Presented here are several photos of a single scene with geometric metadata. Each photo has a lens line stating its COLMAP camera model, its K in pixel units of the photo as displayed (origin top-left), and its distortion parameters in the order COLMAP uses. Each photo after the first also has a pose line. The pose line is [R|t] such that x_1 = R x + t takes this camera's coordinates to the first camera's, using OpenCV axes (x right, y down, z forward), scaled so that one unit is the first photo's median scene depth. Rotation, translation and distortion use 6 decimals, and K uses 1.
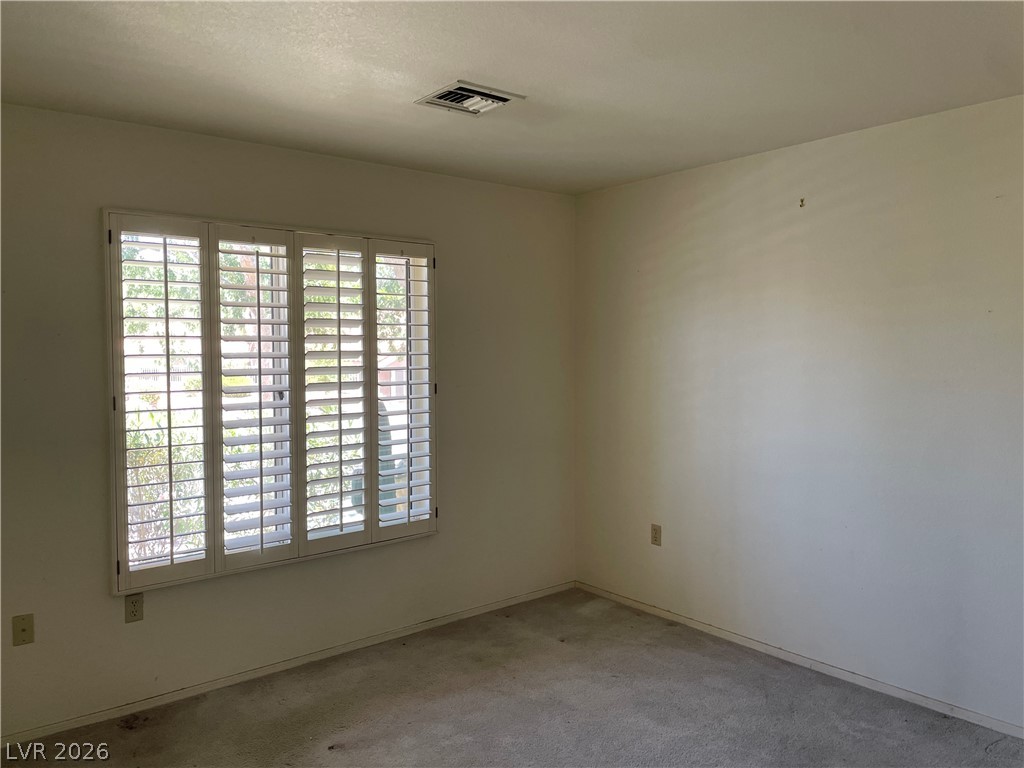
lens RADIAL K [[776.5, 0, 512.0], [0, 776.5, 384.0], [0, 0, 1]] dist [0.120071, -0.148070]
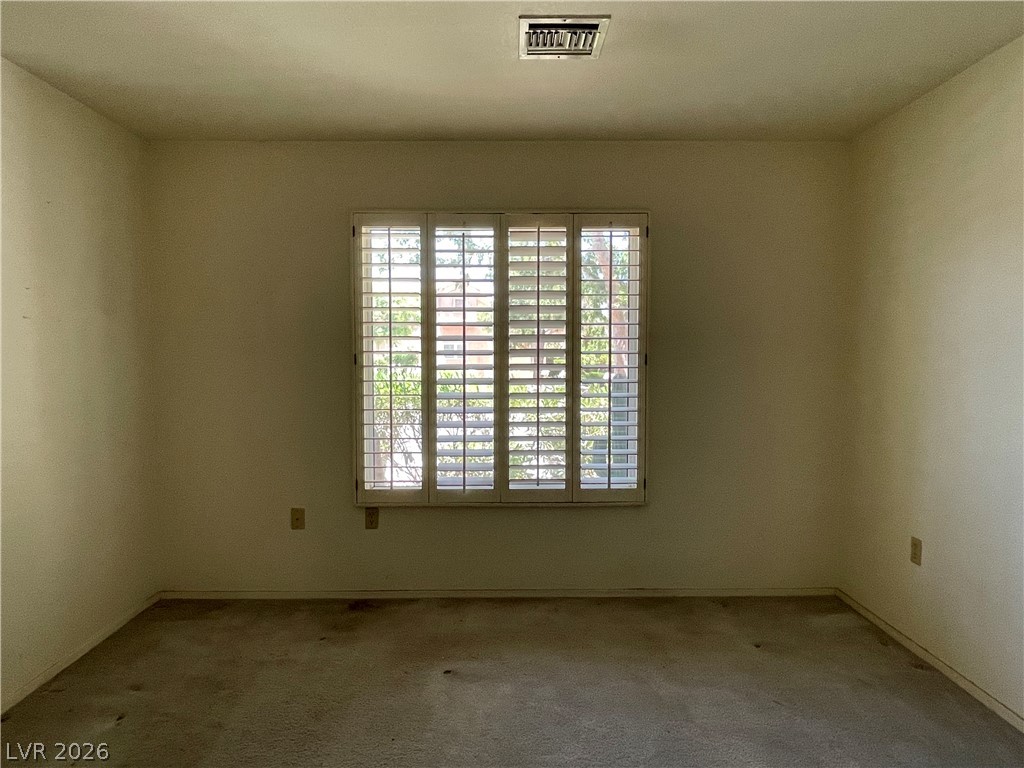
lens RADIAL K [[643.0, 0, 509.9], [0, 643.0, 386.0], [0, 0, 1]] dist [0.029243, -0.039122]
pose [[0.785047, 0.040665, -0.618100, 0.299916], [-0.033897, 0.999168, 0.022684, 0.029716], [0.618508, 0.003144, 0.785772, 0.272338]]
